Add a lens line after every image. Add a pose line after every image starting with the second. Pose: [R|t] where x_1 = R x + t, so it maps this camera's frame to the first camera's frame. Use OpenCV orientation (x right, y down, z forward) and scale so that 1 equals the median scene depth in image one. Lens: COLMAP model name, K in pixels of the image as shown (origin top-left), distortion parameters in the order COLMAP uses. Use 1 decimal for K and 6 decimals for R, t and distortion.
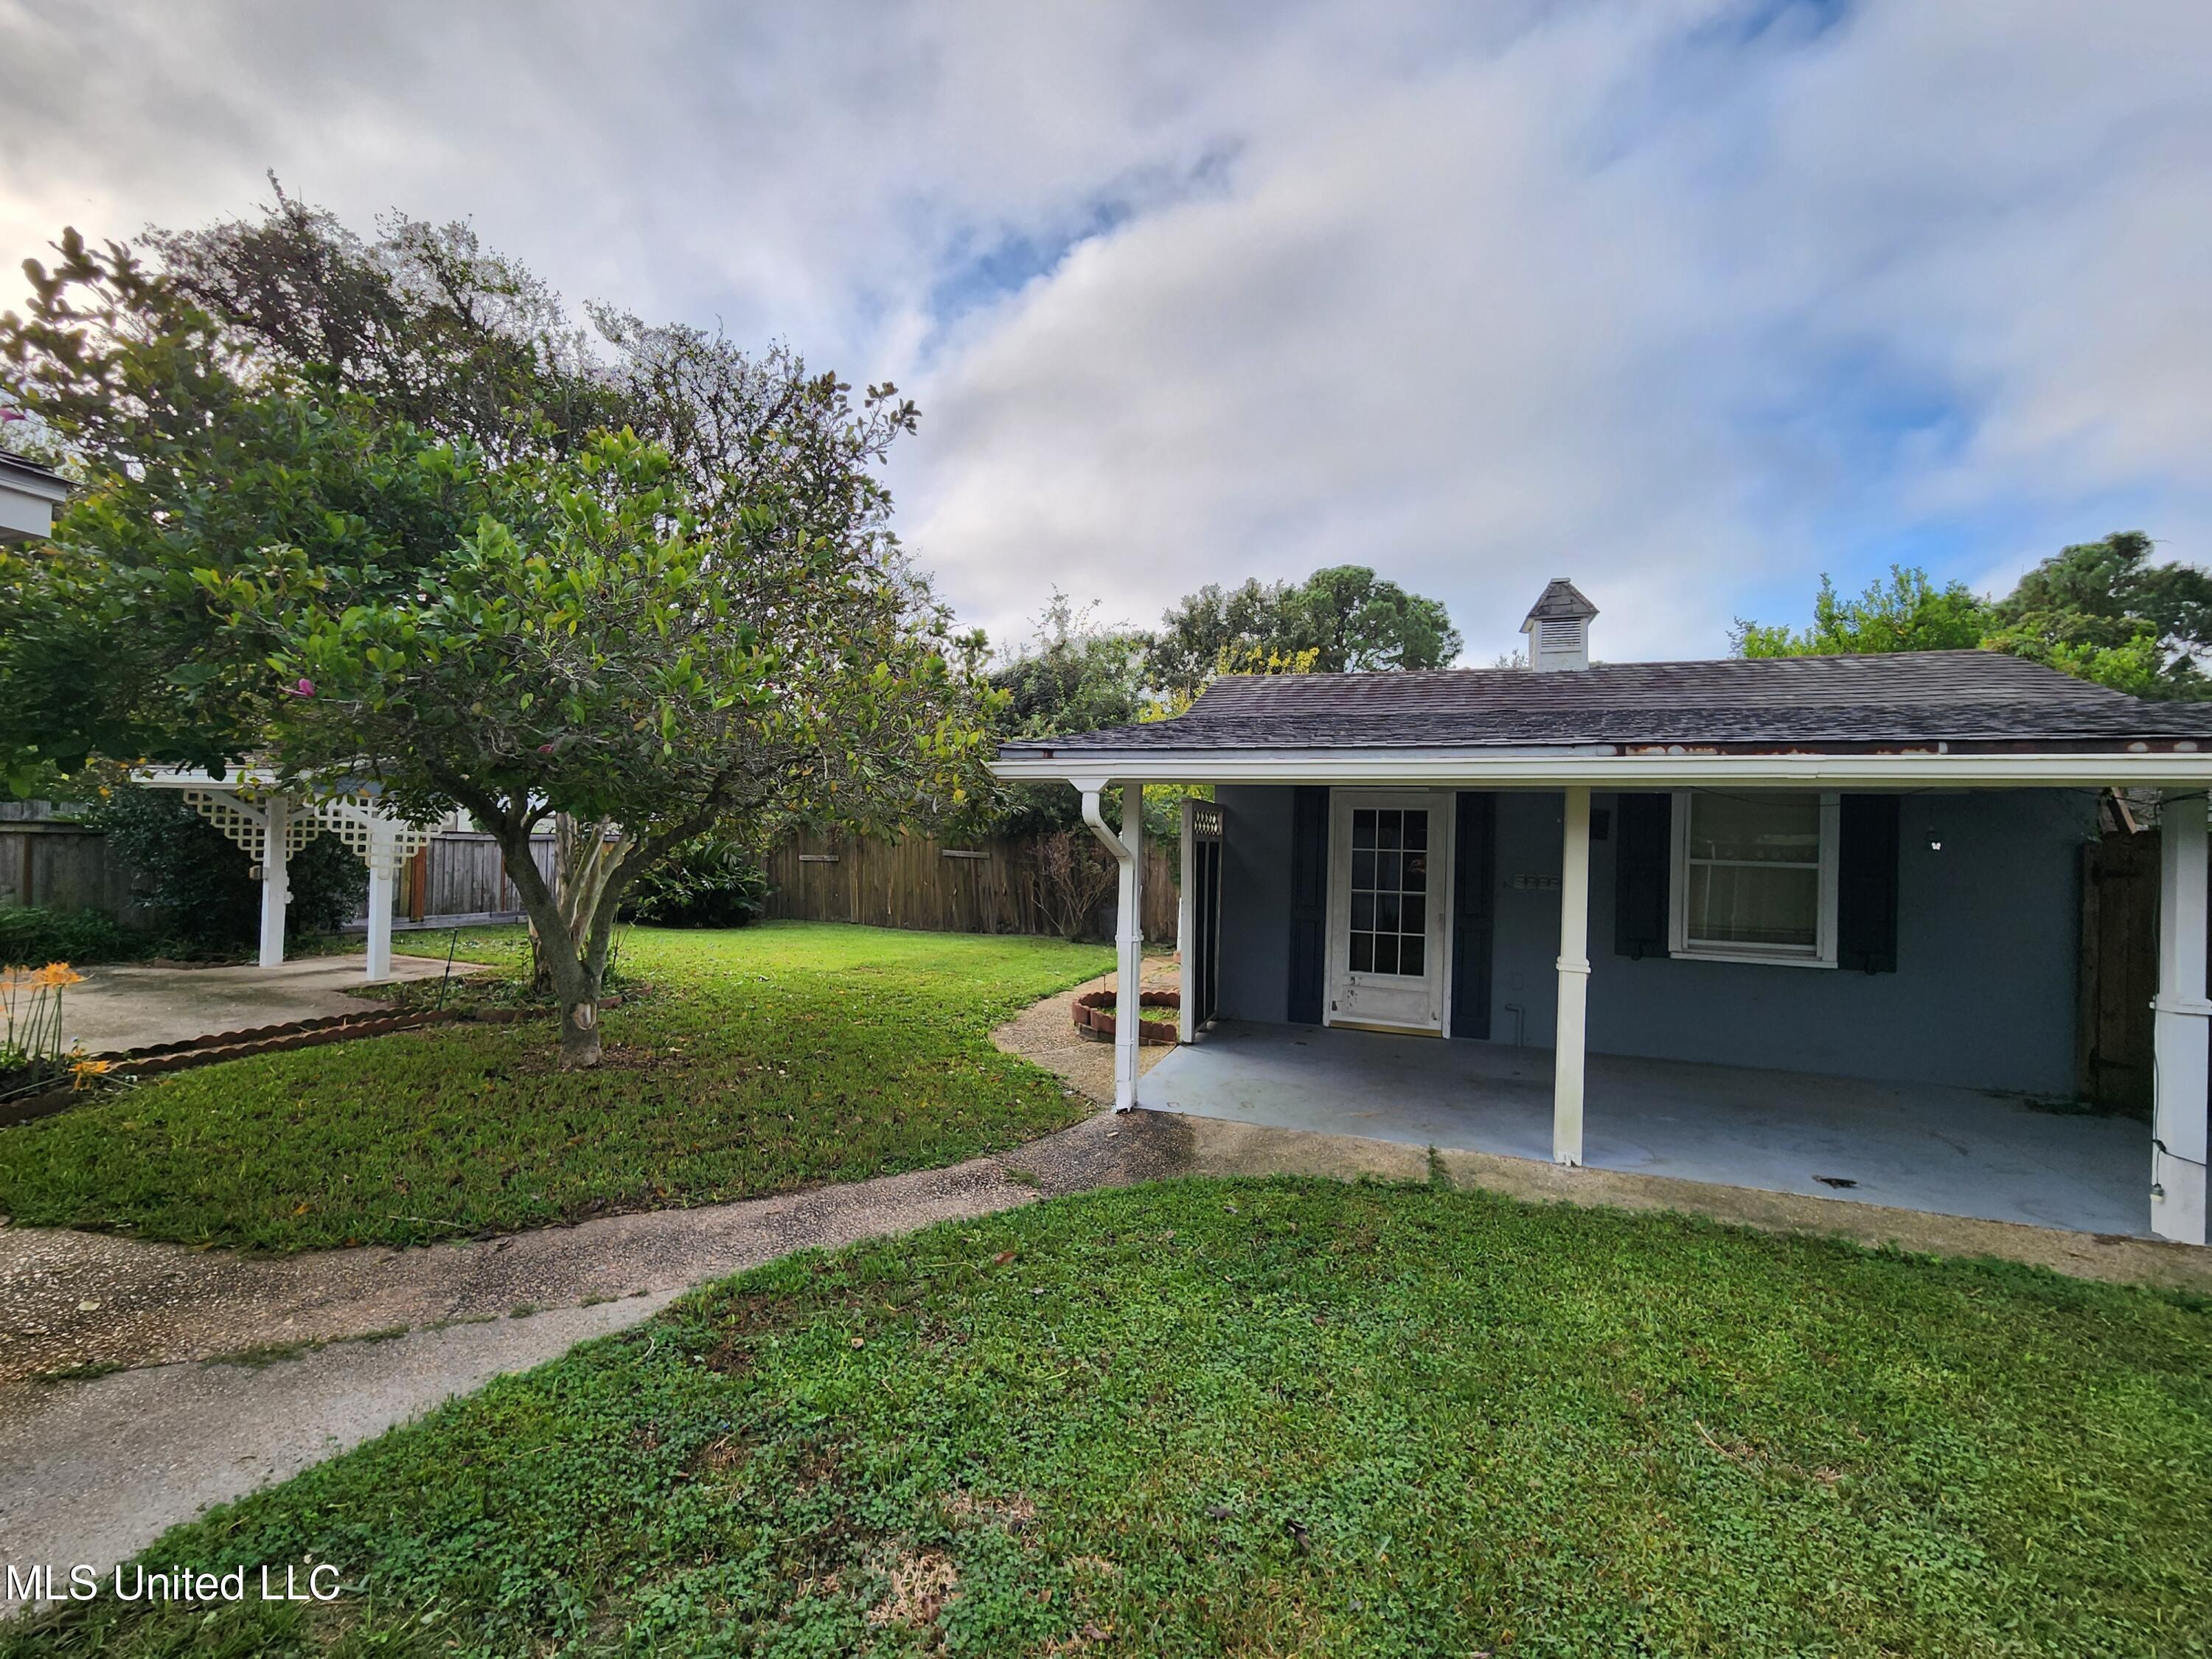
lens RADIAL K [[818.9, 0, 1111.5], [0, 818.9, 840.6], [0, 0, 1]] dist [0.000944, 0.000045]
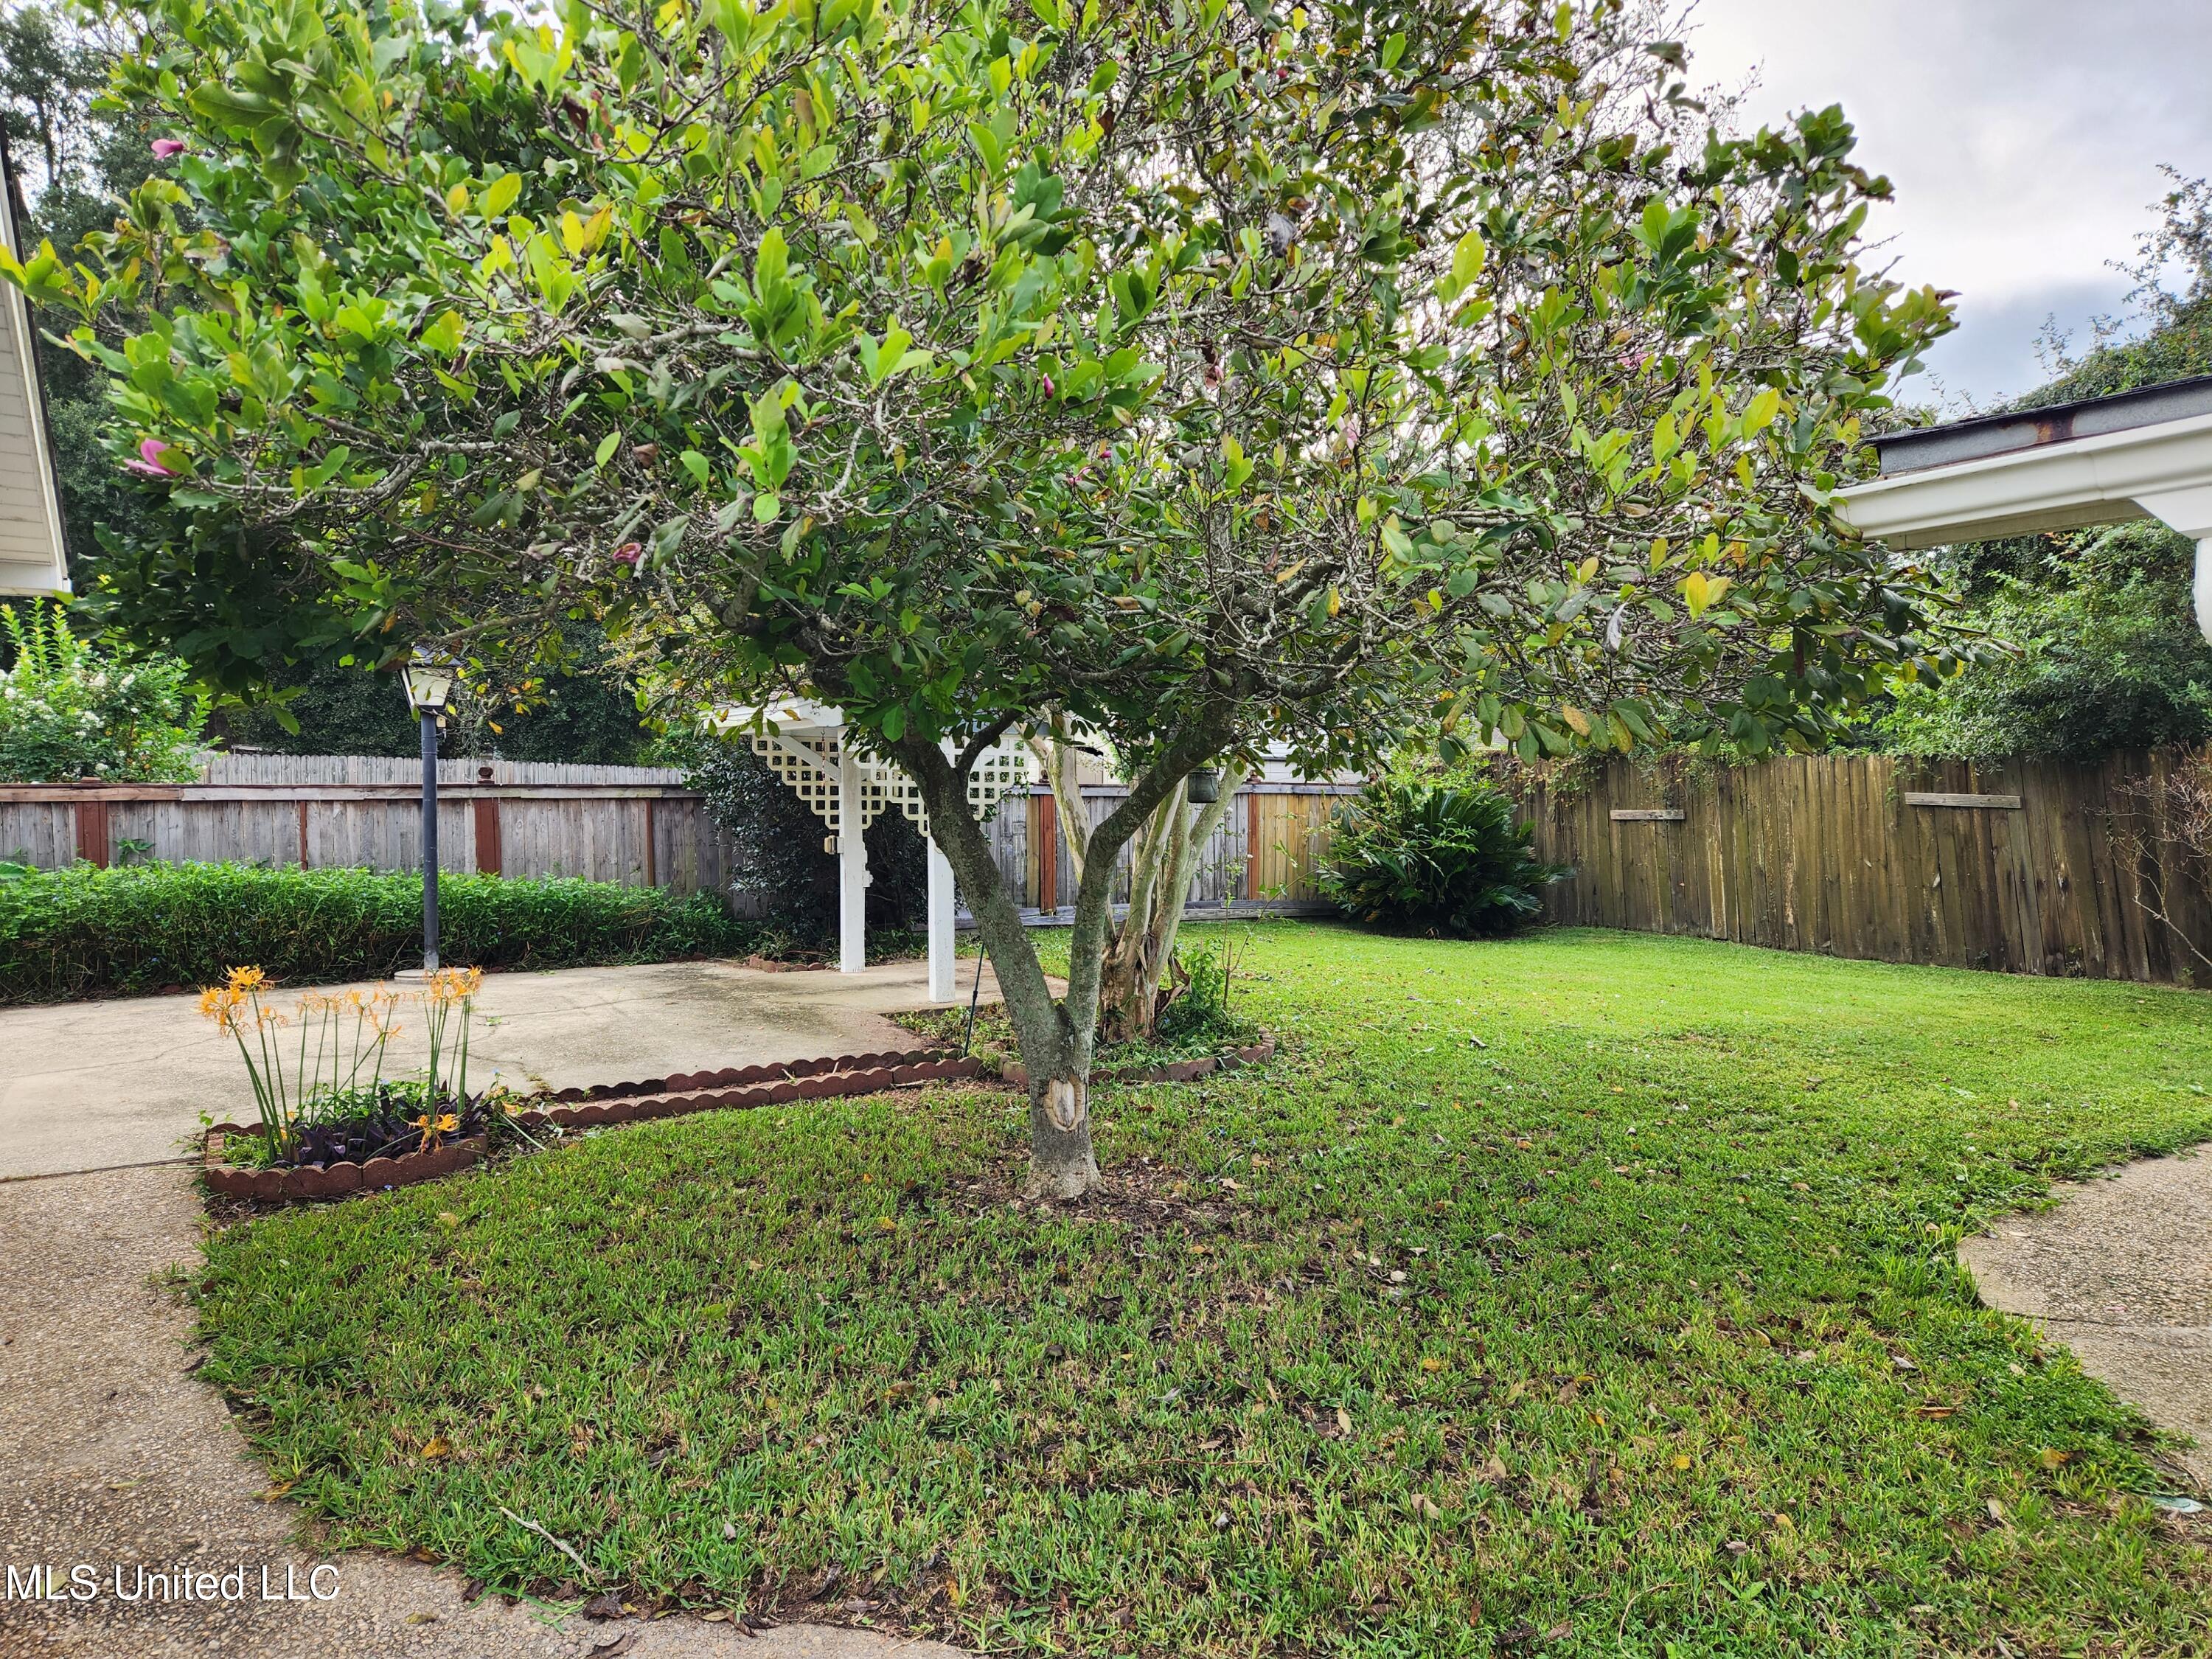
lens RADIAL K [[1464.4, 0, 1109.6], [0, 1464.4, 820.8], [0, 0, 1]] dist [0.066432, -0.063418]
pose [[0.760995, -0.015812, -0.648565, 0.005482], [0.031529, 0.999423, 0.012628, 0.008886], [0.647991, -0.030058, 0.761055, 0.162876]]
